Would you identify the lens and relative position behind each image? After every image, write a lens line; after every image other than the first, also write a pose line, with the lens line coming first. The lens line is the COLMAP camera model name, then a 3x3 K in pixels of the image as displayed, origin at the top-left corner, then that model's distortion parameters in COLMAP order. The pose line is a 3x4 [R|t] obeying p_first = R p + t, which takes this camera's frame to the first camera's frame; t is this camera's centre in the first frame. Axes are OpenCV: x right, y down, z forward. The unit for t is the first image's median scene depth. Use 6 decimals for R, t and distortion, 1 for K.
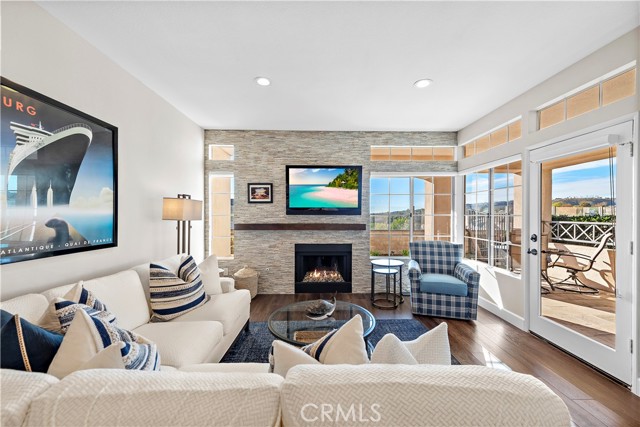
lens RADIAL K [[249.7, 0, 320.9], [0, 249.7, 216.4], [0, 0, 1]] dist [0.011215, -0.002094]
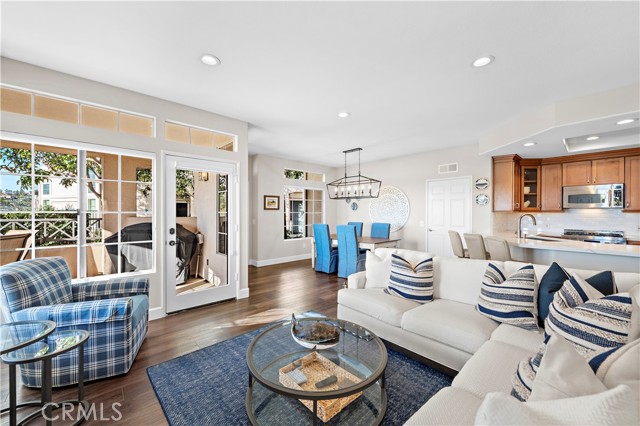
lens RADIAL K [[250.1, 0, 322.6], [0, 250.1, 211.4], [0, 0, 1]] dist [0.003672, -0.000404]
pose [[-0.659402, -0.002743, 0.751786, -0.334561], [0.002683, 0.999978, 0.006003, -0.008219], [-0.751786, 0.005975, -0.659380, 0.842368]]
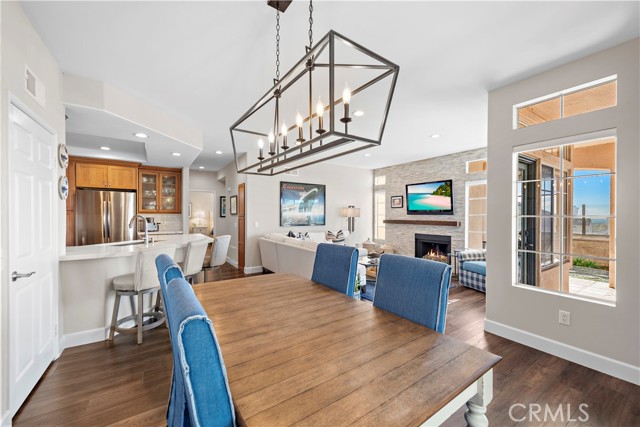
lens RADIAL K [[249.7, 0, 320.1], [0, 249.7, 216.1], [0, 0, 1]] dist [0.011215, -0.002094]
pose [[0.538138, 0.005051, -0.842842, 0.929033], [-0.008674, 0.999962, 0.000454, 0.006630], [0.842812, 0.007067, 0.538161, -0.357544]]
